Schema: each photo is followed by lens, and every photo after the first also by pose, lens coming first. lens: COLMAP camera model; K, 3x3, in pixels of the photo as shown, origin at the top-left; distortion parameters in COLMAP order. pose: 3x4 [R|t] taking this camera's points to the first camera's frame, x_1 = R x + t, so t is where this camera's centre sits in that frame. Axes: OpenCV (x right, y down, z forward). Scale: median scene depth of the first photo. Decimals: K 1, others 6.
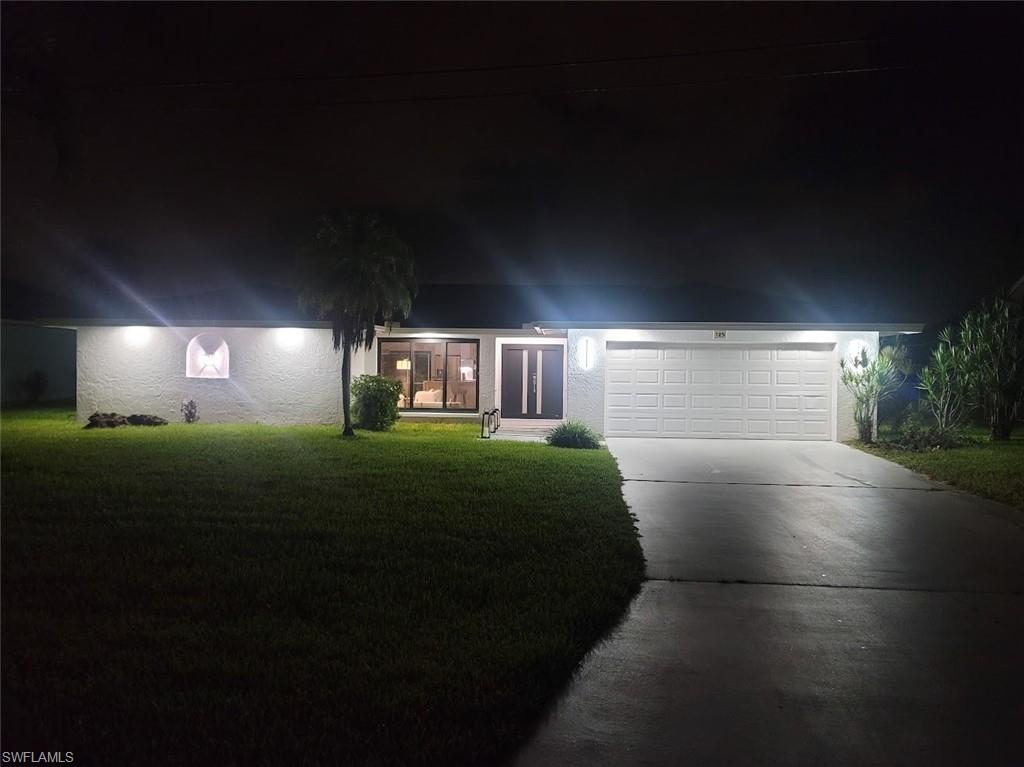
lens RADIAL K [[570.3, 0, 509.8], [0, 570.3, 390.1], [0, 0, 1]] dist [0.005693, -0.019778]
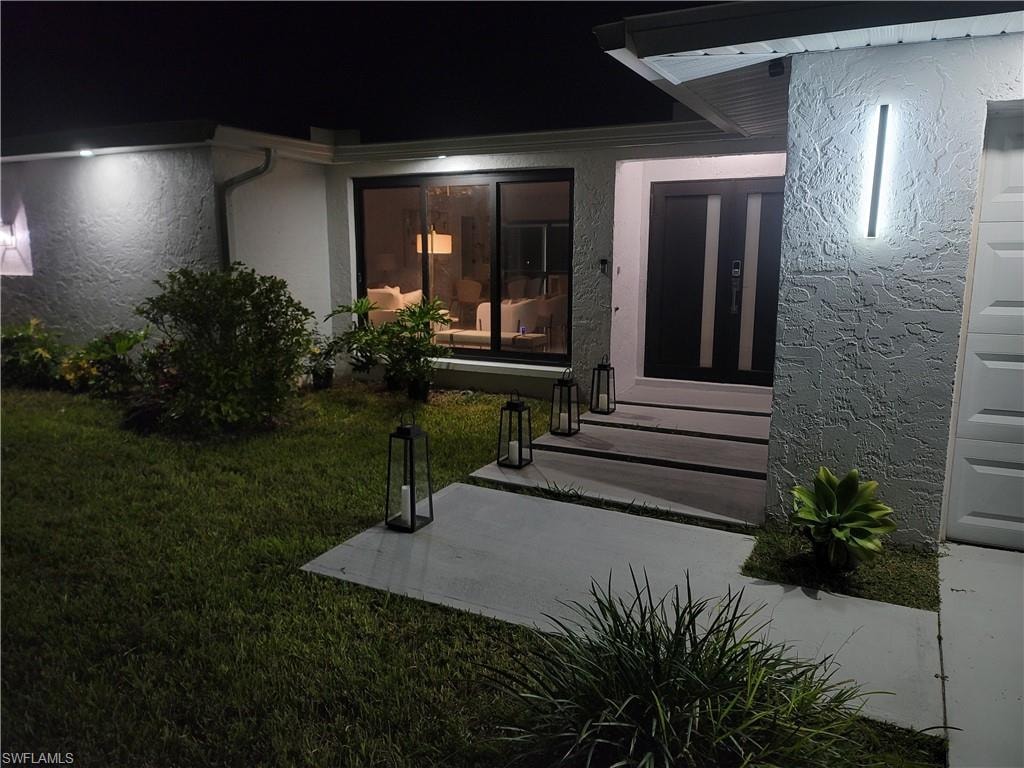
lens RADIAL K [[756.1, 0, 510.0], [0, 756.1, 384.0], [0, 0, 1]] dist [0.058689, -0.055121]
pose [[0.940449, 0.045941, -0.336816, 0.078422], [0.000286, 0.990718, 0.135931, -0.017565], [0.339935, -0.127933, 0.931707, 0.503520]]
